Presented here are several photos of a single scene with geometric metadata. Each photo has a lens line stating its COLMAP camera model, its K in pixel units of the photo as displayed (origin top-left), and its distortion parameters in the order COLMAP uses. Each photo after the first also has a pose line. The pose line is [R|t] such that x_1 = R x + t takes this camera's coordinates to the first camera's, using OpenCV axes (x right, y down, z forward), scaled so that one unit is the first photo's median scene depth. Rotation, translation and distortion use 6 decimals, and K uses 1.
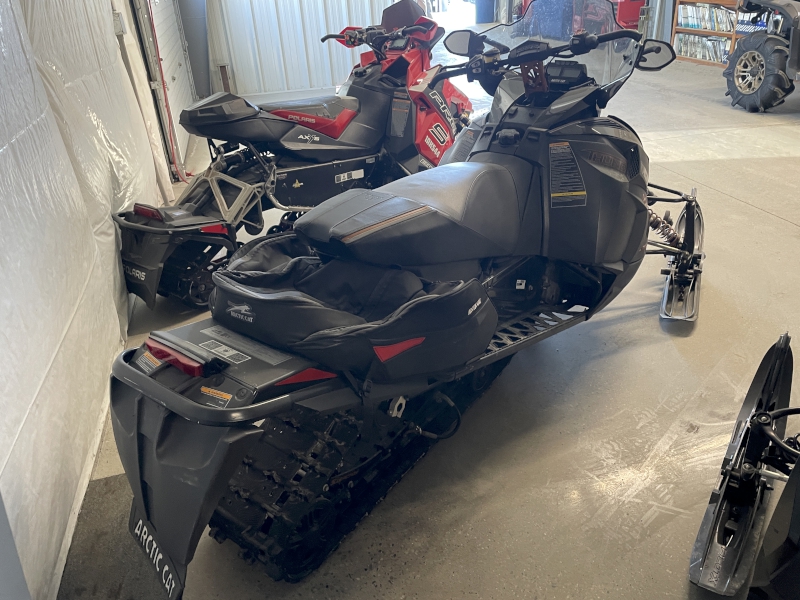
lens RADIAL K [[597.7, 0, 400.0], [0, 597.7, 300.0], [0, 0, 1]] dist [0.084823, -0.115009]
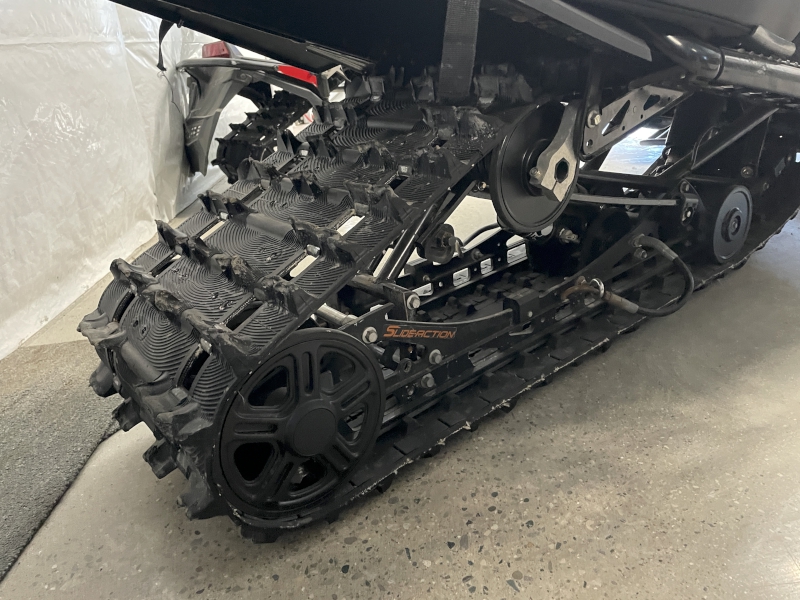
lens RADIAL K [[597.7, 0, 400.0], [0, 597.7, 300.0], [0, 0, 1]] dist [0.084823, -0.115009]
pose [[0.967622, 0.052790, -0.246821, -0.001101], [-0.072654, 0.994750, -0.072069, 0.298797], [0.241720, 0.087668, 0.966378, 0.566289]]
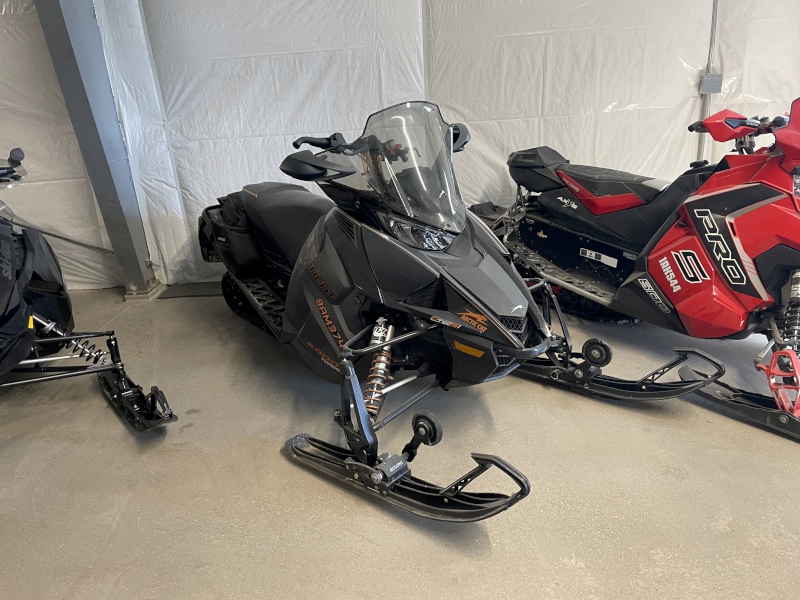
lens RADIAL K [[597.7, 0, 400.0], [0, 597.7, 300.0], [0, 0, 1]] dist [0.084823, -0.115009]
pose [[-0.248553, 0.397526, -0.883286, 1.713943], [-0.402830, 0.786879, 0.467493, -0.940423], [0.880880, 0.472011, -0.035446, 1.574140]]
